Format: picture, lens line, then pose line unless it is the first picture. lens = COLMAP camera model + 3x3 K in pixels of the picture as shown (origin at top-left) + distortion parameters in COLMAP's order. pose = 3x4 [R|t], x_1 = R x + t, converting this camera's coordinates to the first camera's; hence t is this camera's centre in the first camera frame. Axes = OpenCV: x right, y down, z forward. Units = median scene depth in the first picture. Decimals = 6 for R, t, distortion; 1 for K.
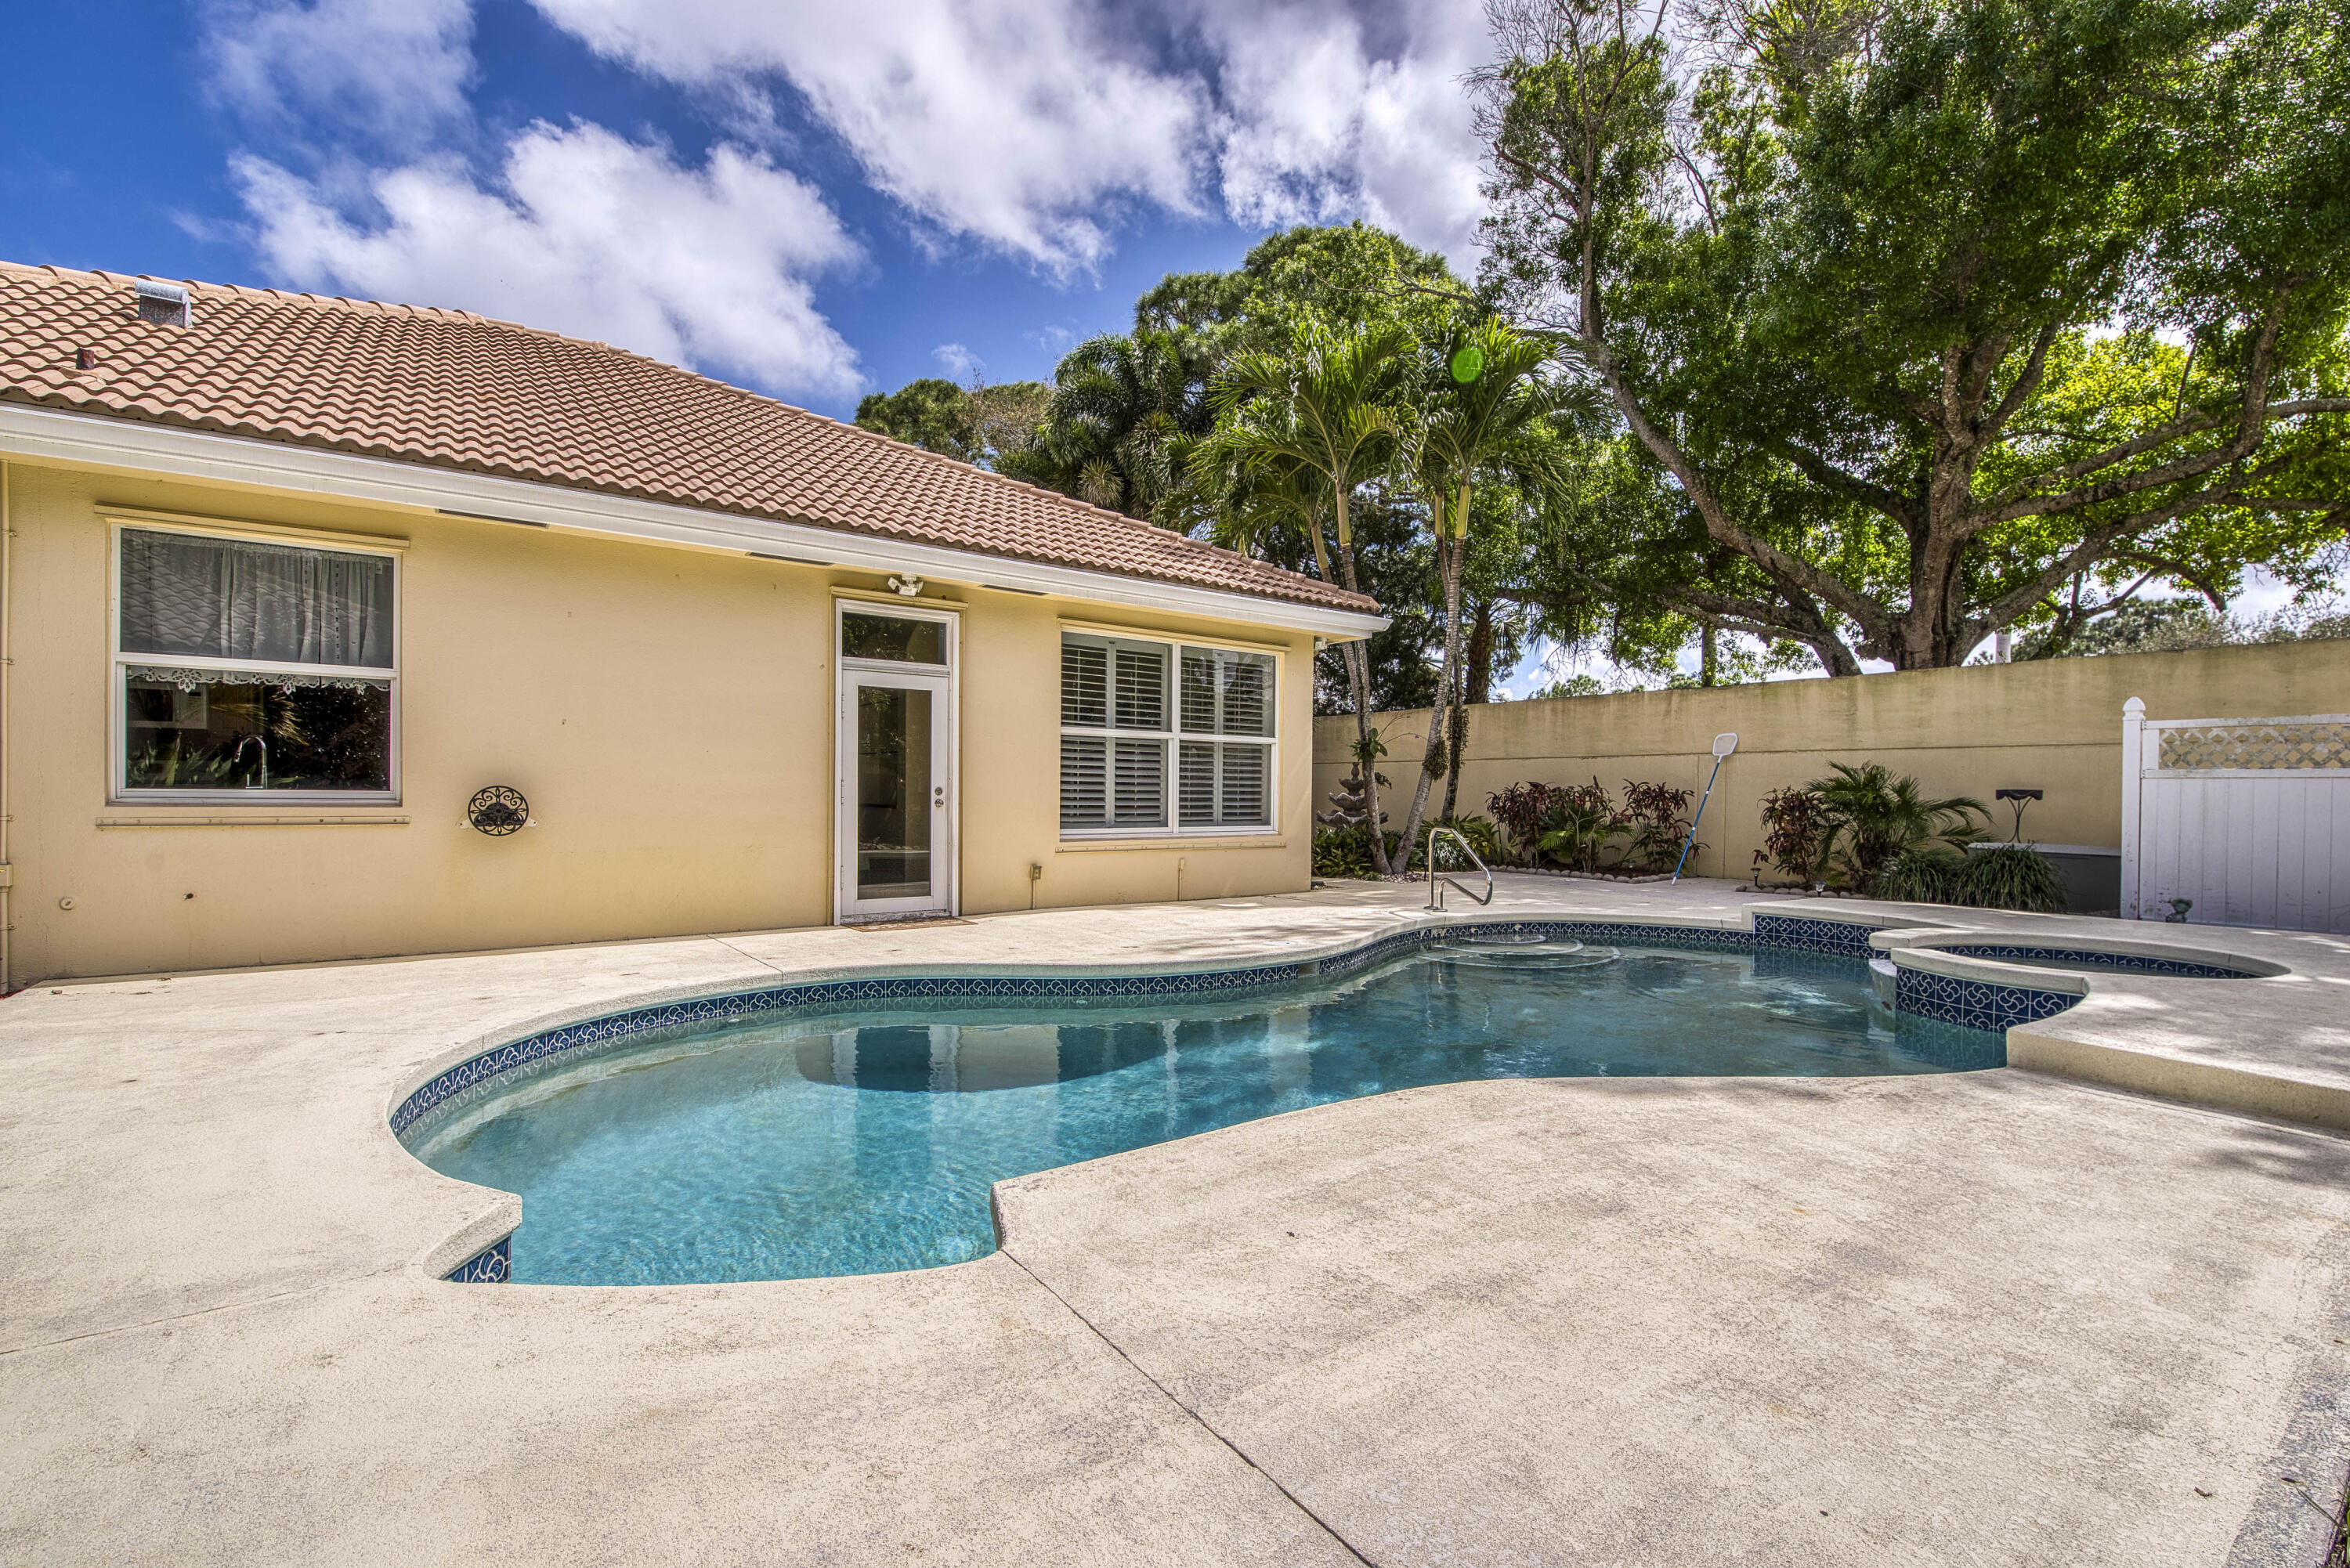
lens RADIAL K [[1017.3, 0, 1204.6], [0, 1017.3, 805.2], [0, 0, 1]] dist [-0.008369, -0.007465]
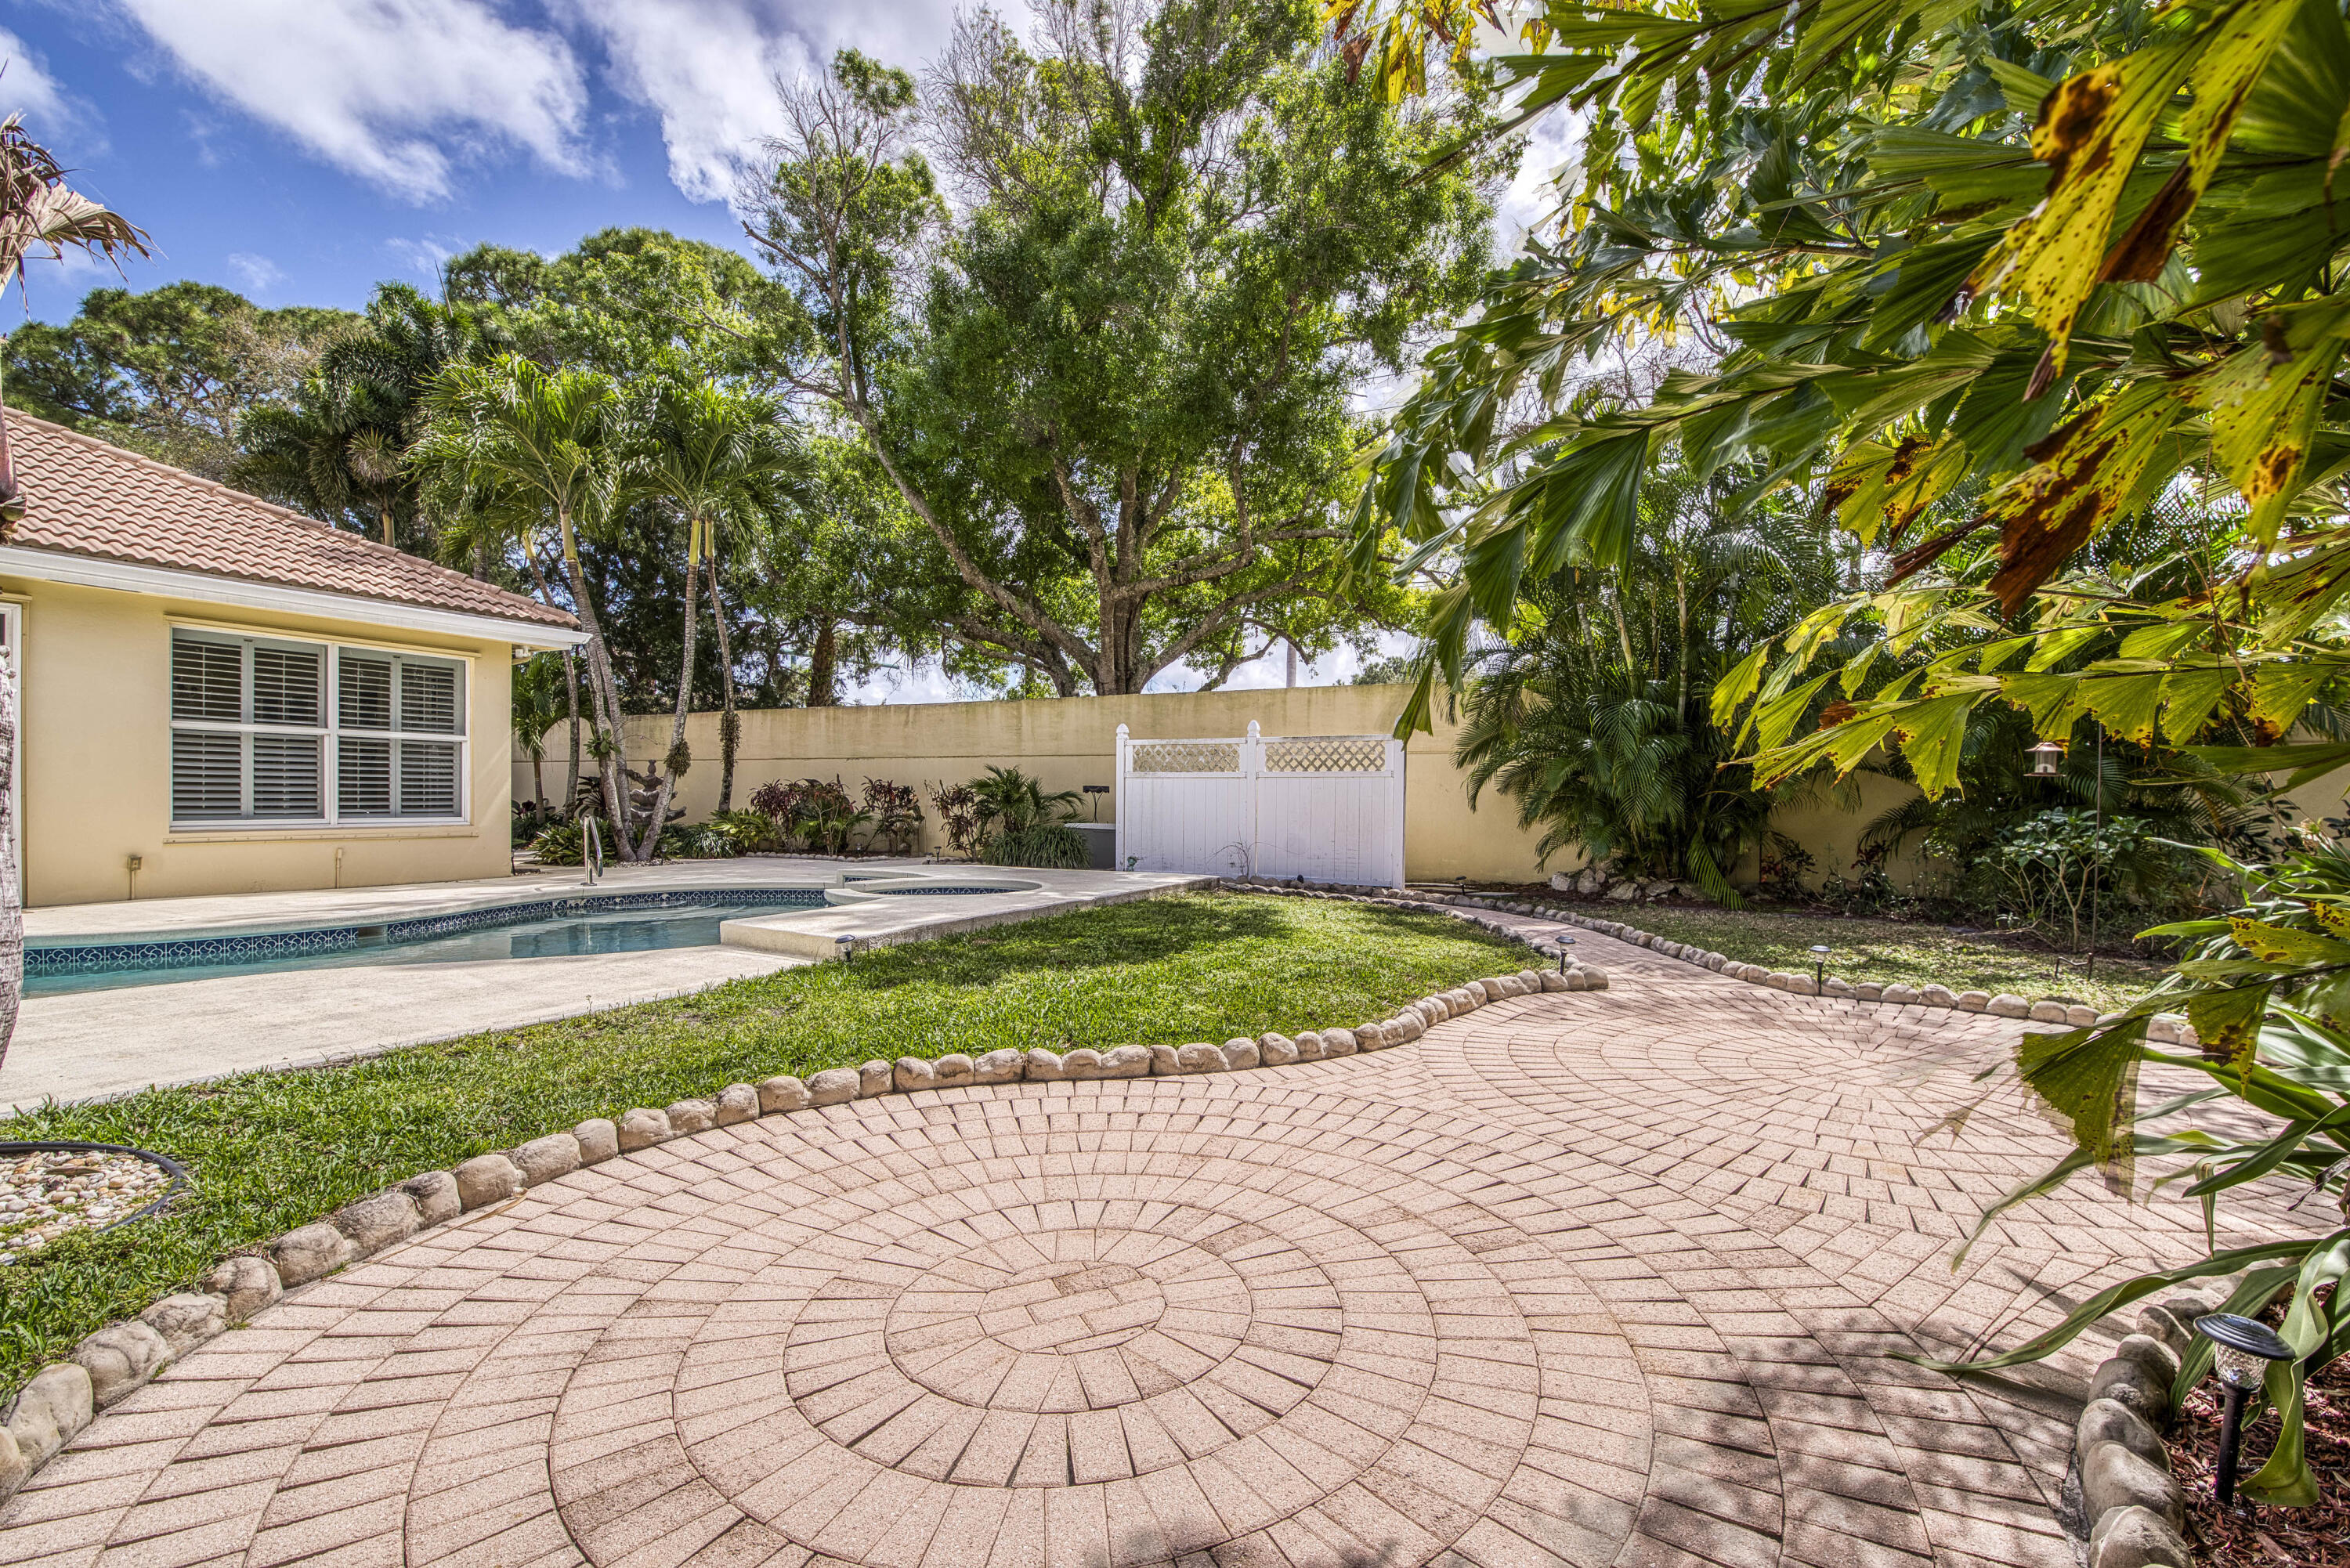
lens RADIAL K [[1017.3, 0, 1204.6], [0, 1017.3, 805.2], [0, 0, 1]] dist [-0.008369, -0.007465]
pose [[0.884115, -0.004990, 0.467243, 0.275102], [0.005045, 0.999987, 0.001133, 0.010639], [-0.467242, 0.001356, 0.884128, -0.334941]]
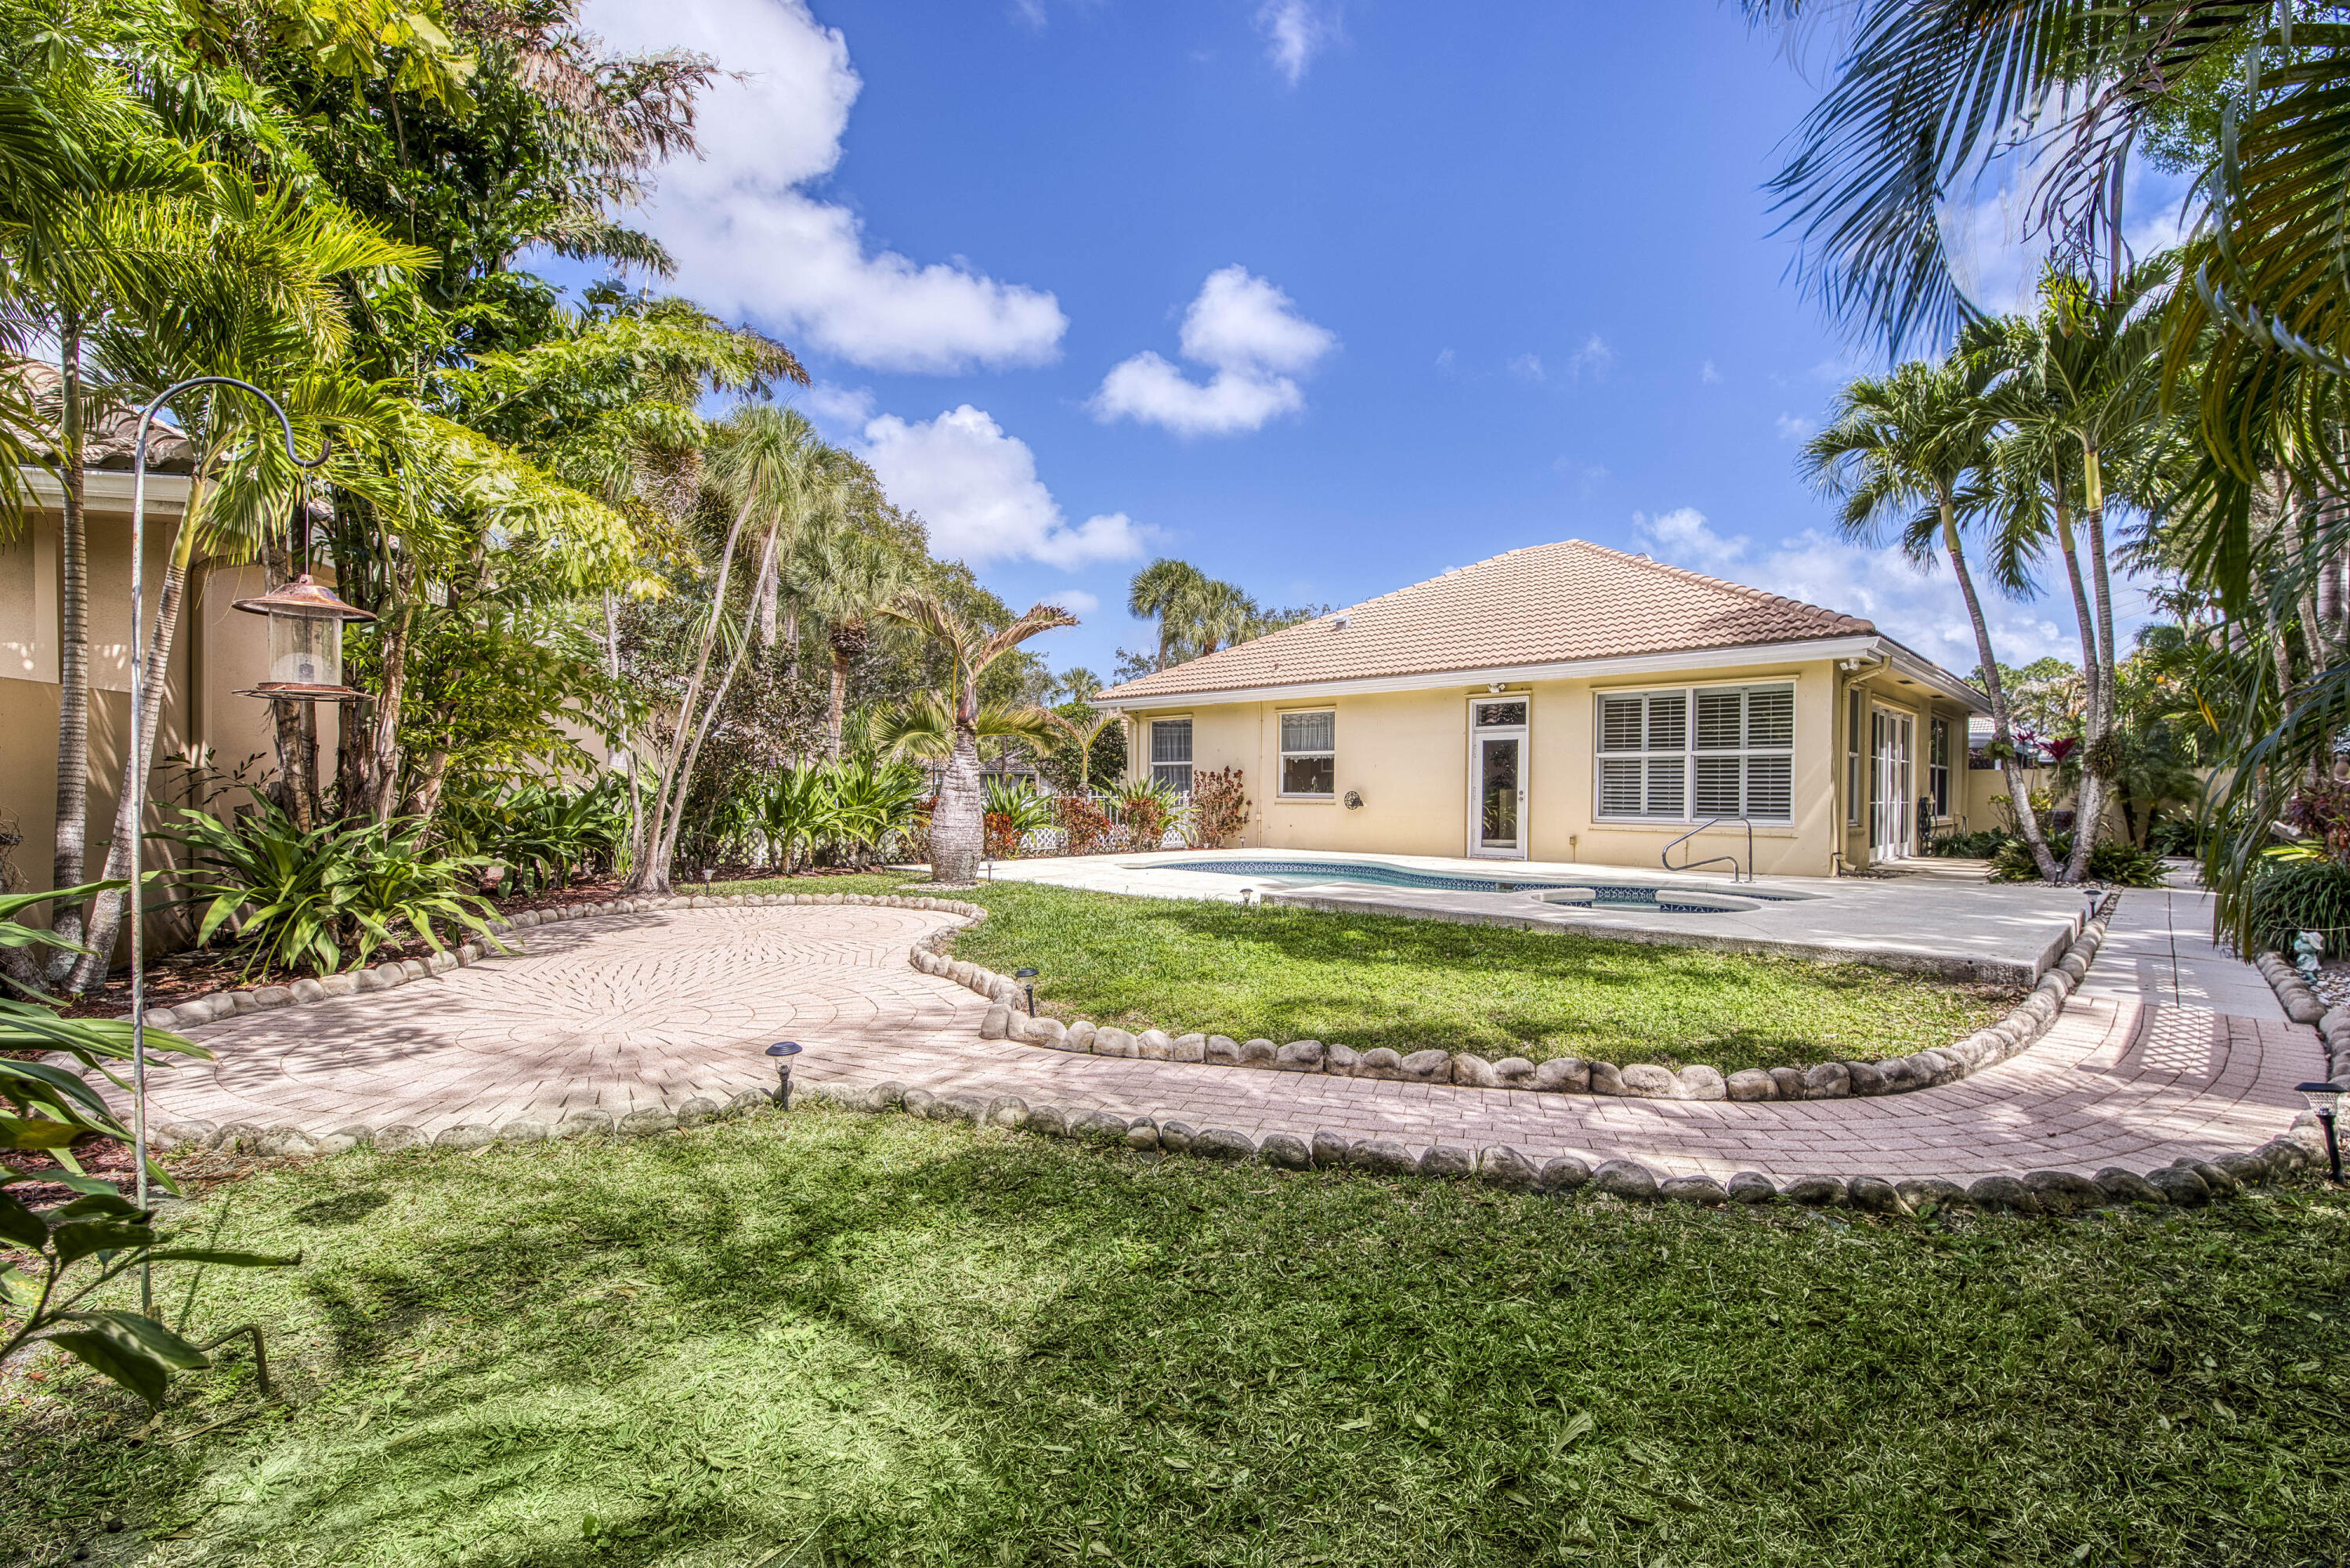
lens RADIAL K [[1017.3, 0, 1204.6], [0, 1017.3, 805.2], [0, 0, 1]] dist [-0.008369, -0.007465]
pose [[0.178853, -0.000525, -0.983876, 1.214917], [-0.021226, 0.999765, -0.004392, 0.024871], [0.983647, 0.021670, 0.178800, 0.076726]]
